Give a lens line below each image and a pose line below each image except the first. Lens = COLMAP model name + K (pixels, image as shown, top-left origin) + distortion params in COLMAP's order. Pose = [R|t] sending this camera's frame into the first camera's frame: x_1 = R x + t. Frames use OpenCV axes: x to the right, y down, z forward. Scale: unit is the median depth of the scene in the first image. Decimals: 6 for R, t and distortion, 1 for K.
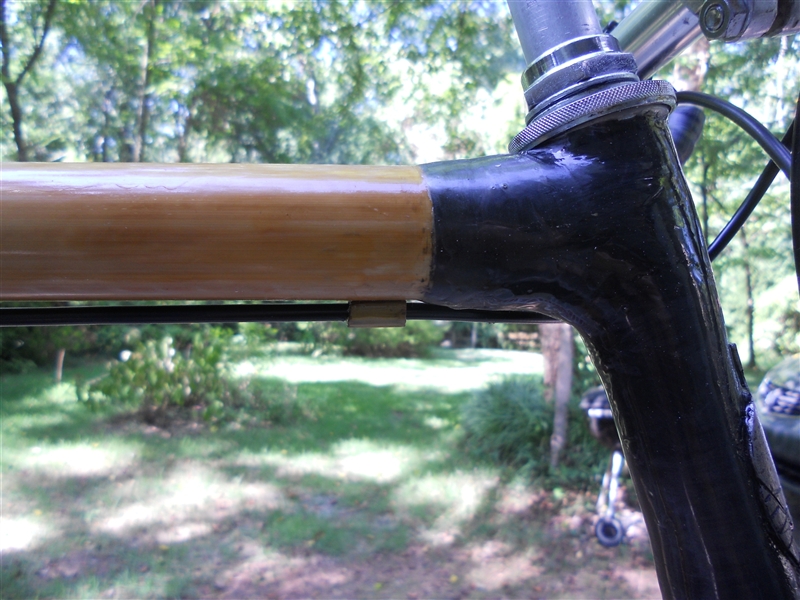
lens RADIAL K [[605.8, 0, 395.6], [0, 605.8, 304.8], [0, 0, 1]] dist [-0.047926, 0.011316]
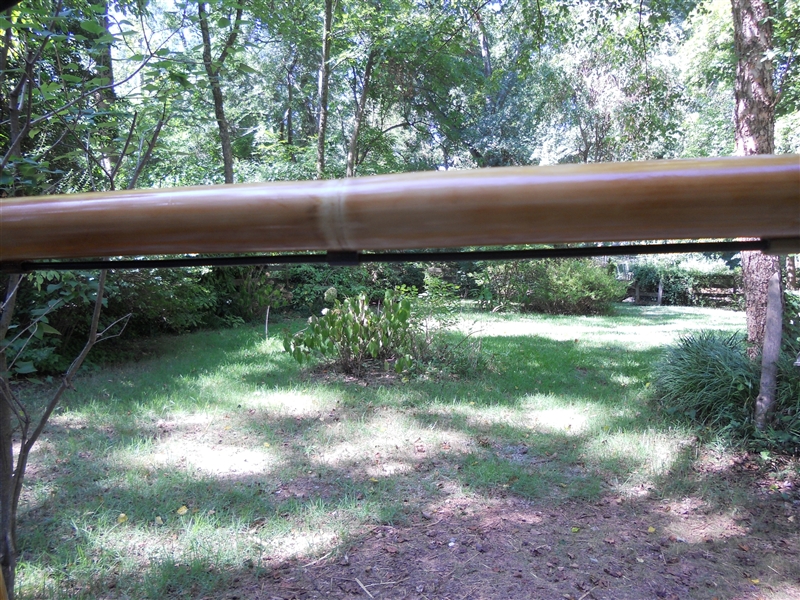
lens RADIAL K [[605.8, 0, 396.0], [0, 605.8, 300.7], [0, 0, 1]] dist [-0.047926, 0.011316]
pose [[0.959544, -0.004847, -0.281516, -0.013755], [0.022712, 0.997926, 0.060231, 0.001473], [0.280640, -0.064189, 0.957664, -0.024360]]
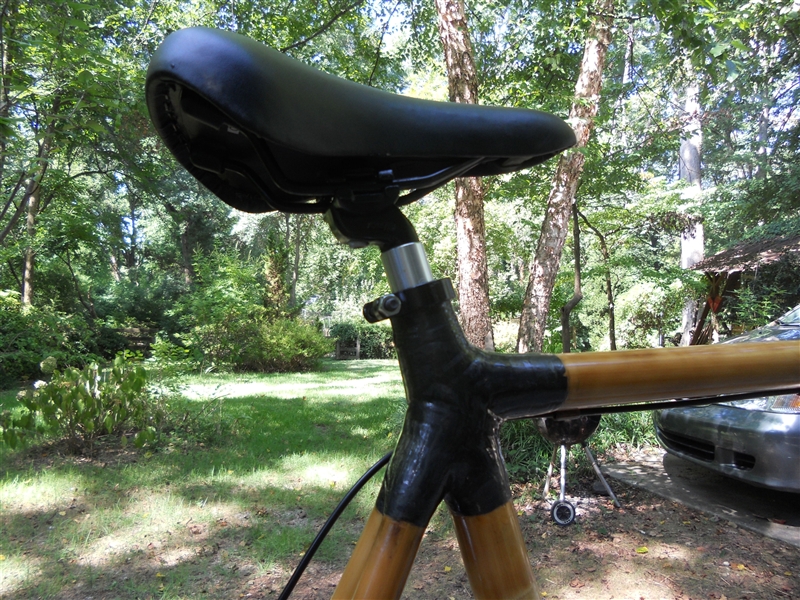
lens RADIAL K [[605.8, 0, 401.7], [0, 605.8, 298.8], [0, 0, 1]] dist [-0.047926, 0.011316]
pose [[0.976197, -0.025442, 0.215390, -0.099592], [0.031326, 0.999222, -0.023945, -0.009135], [-0.214613, 0.030122, 0.976234, -0.040535]]
